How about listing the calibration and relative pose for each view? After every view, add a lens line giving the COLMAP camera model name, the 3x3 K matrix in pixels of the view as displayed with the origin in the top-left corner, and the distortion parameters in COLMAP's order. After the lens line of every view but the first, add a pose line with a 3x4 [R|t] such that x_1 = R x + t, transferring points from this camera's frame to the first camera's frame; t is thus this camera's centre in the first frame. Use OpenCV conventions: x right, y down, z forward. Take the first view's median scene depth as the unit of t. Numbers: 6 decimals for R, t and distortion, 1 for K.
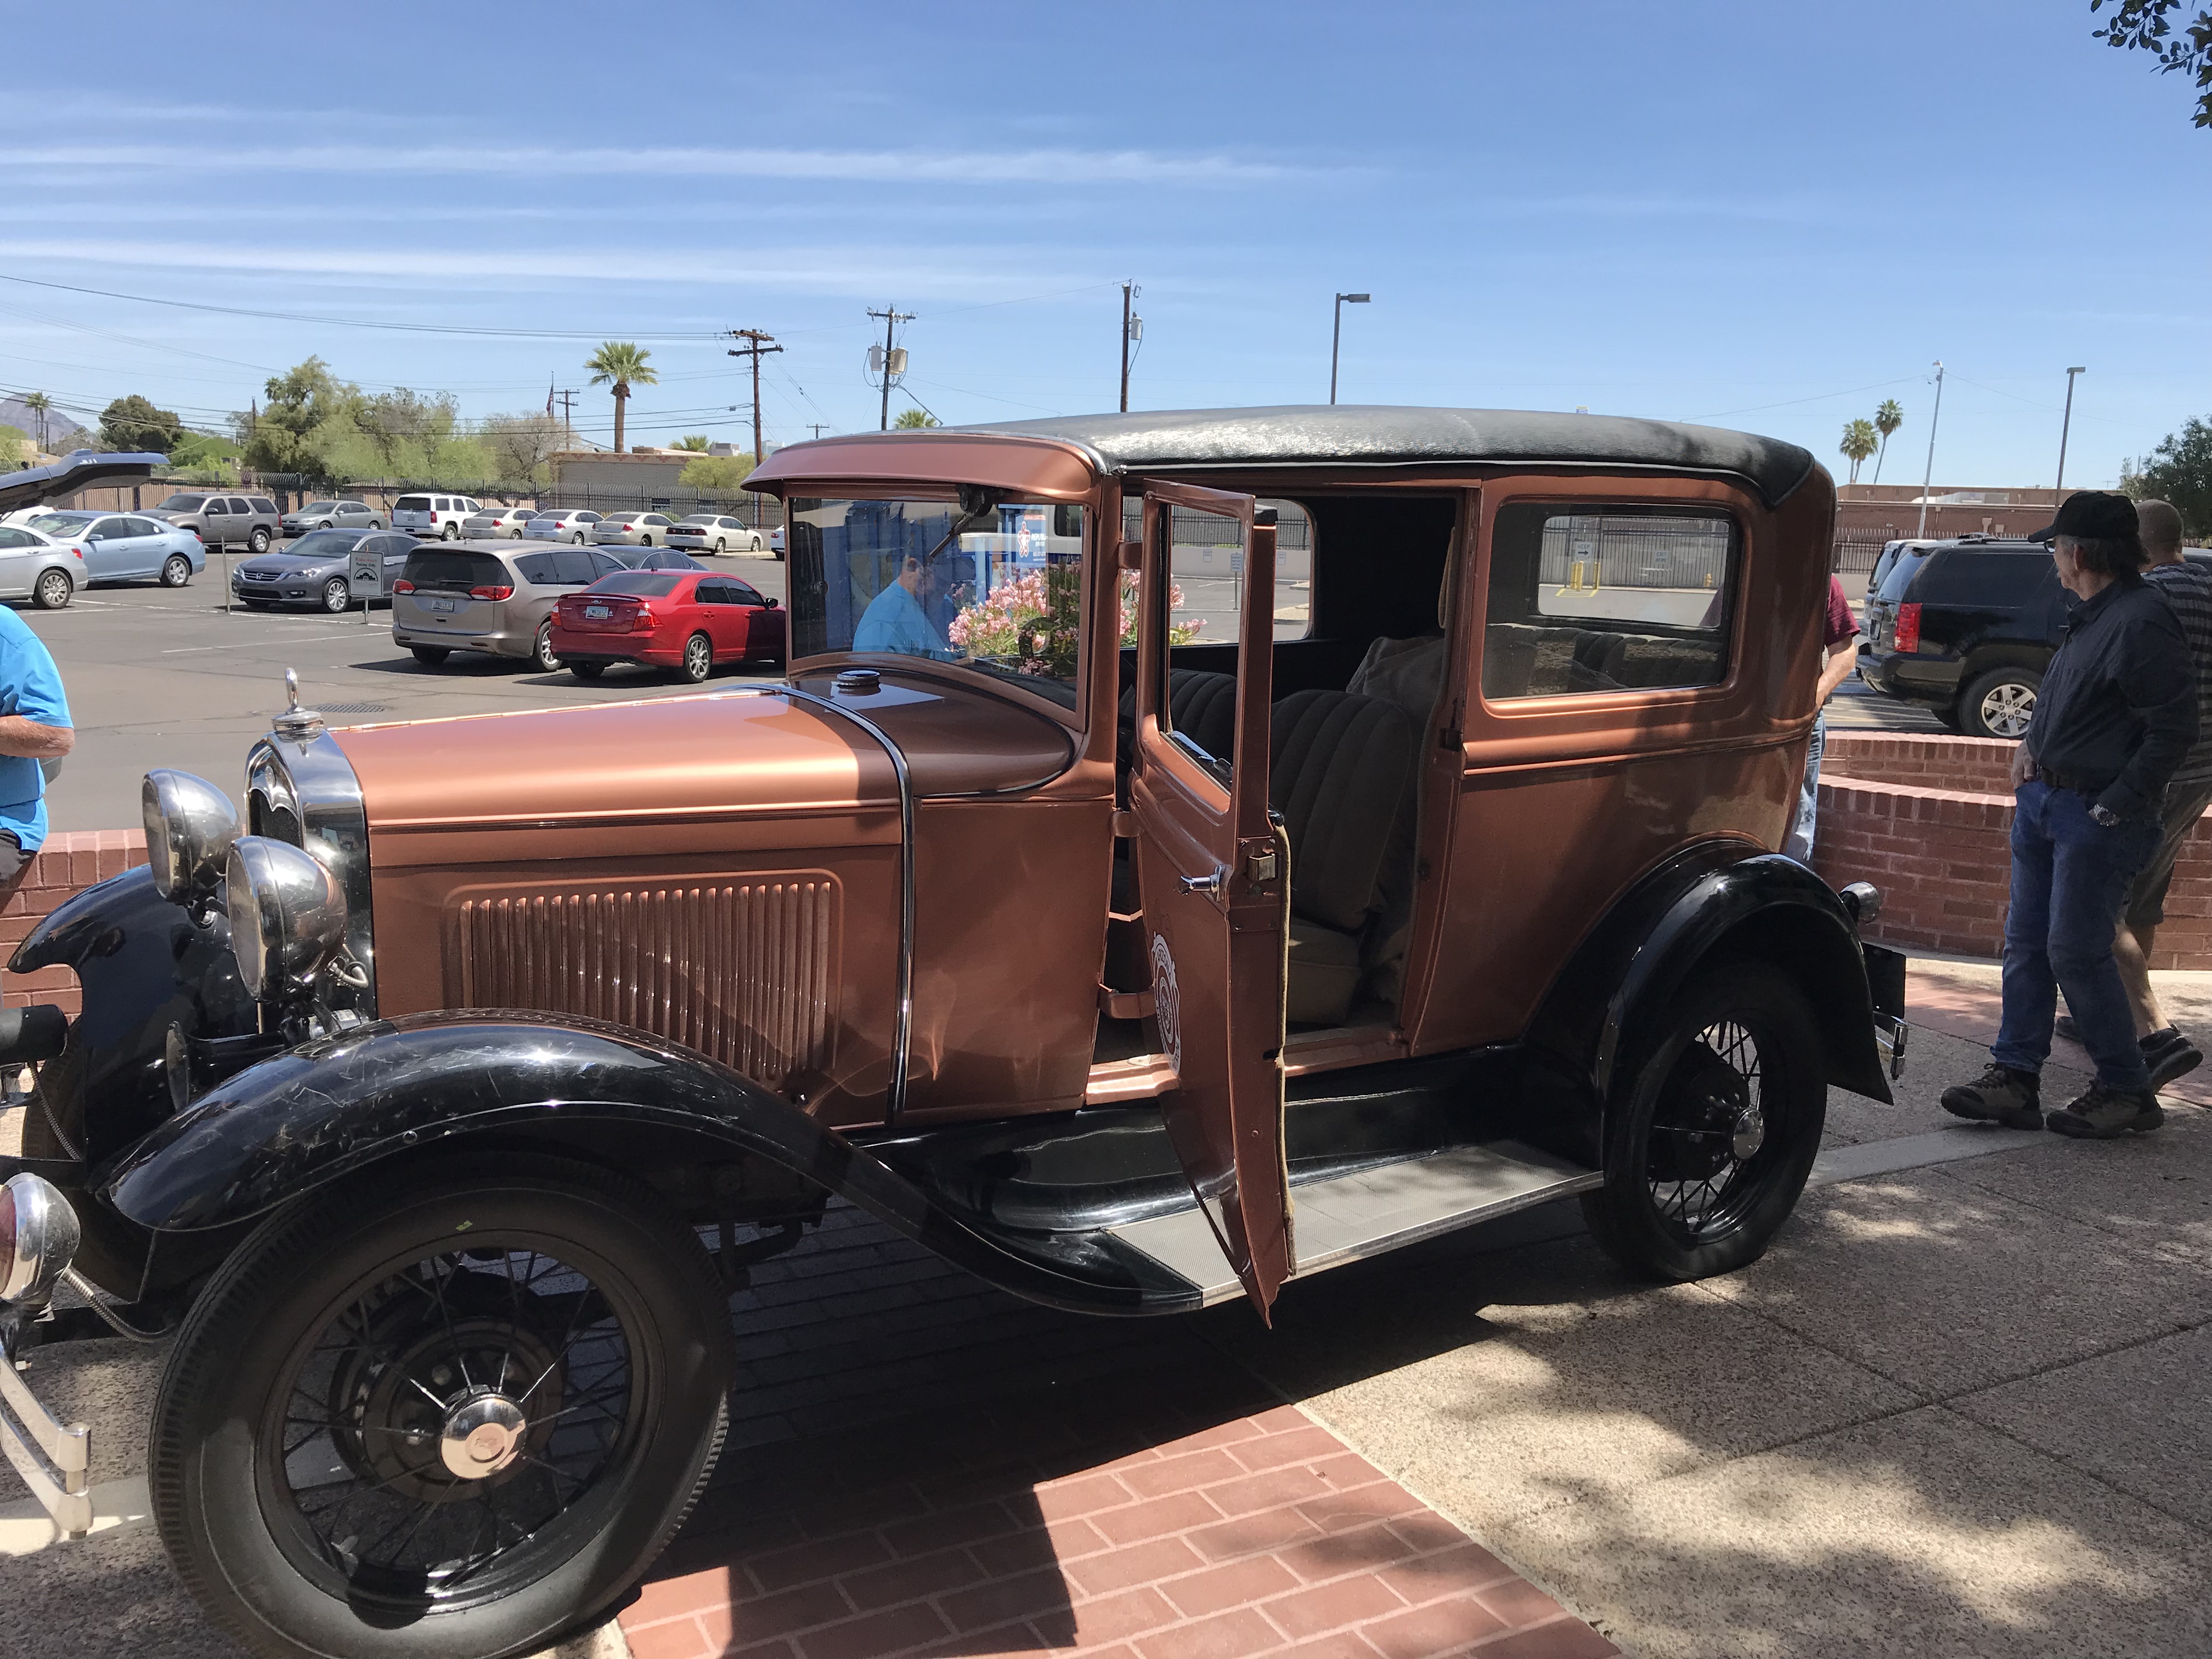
lens RADIAL K [[1813.0, 0, 1104.8], [0, 1813.0, 843.5], [0, 0, 1]] dist [0.006664, 0.011536]
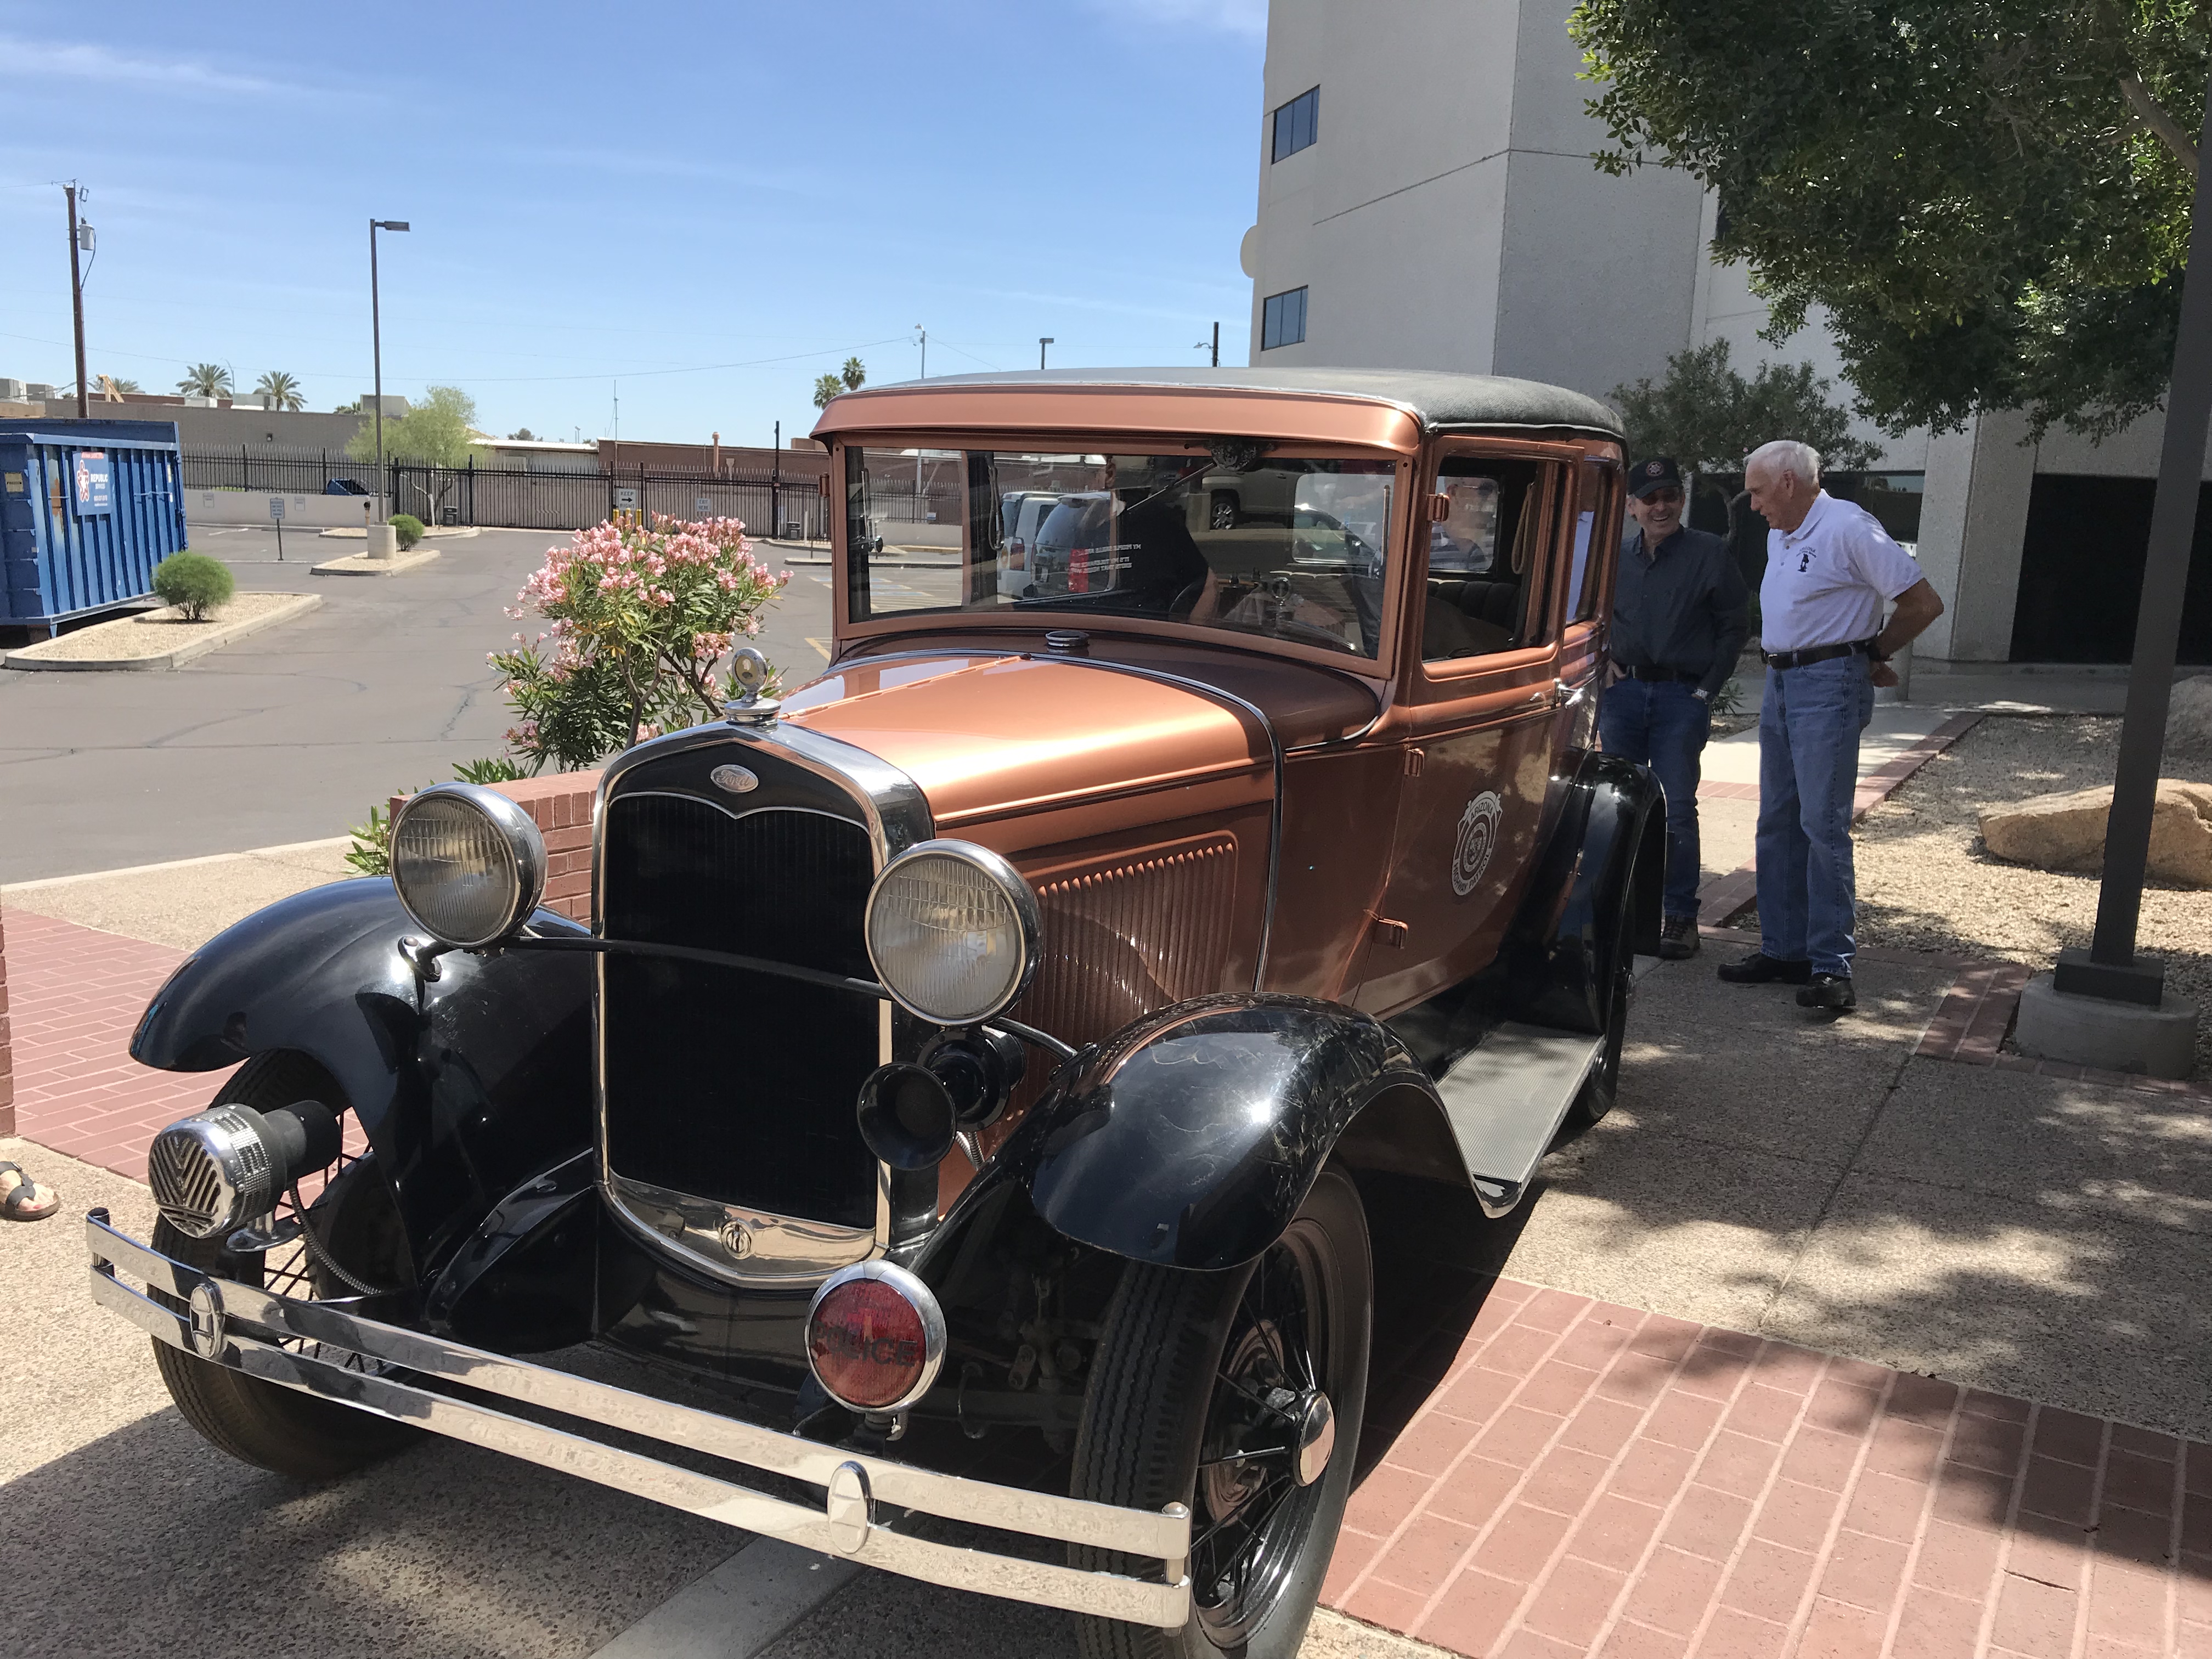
lens RADIAL K [[1802.7, 0, 1106.0], [0, 1802.7, 829.5], [0, 0, 1]] dist [0.003144, 0.000206]
pose [[0.855437, -0.089766, 0.510069, -0.617255], [0.078119, 0.995961, 0.044265, -0.030169], [-0.511982, 0.001980, 0.858994, 0.158431]]
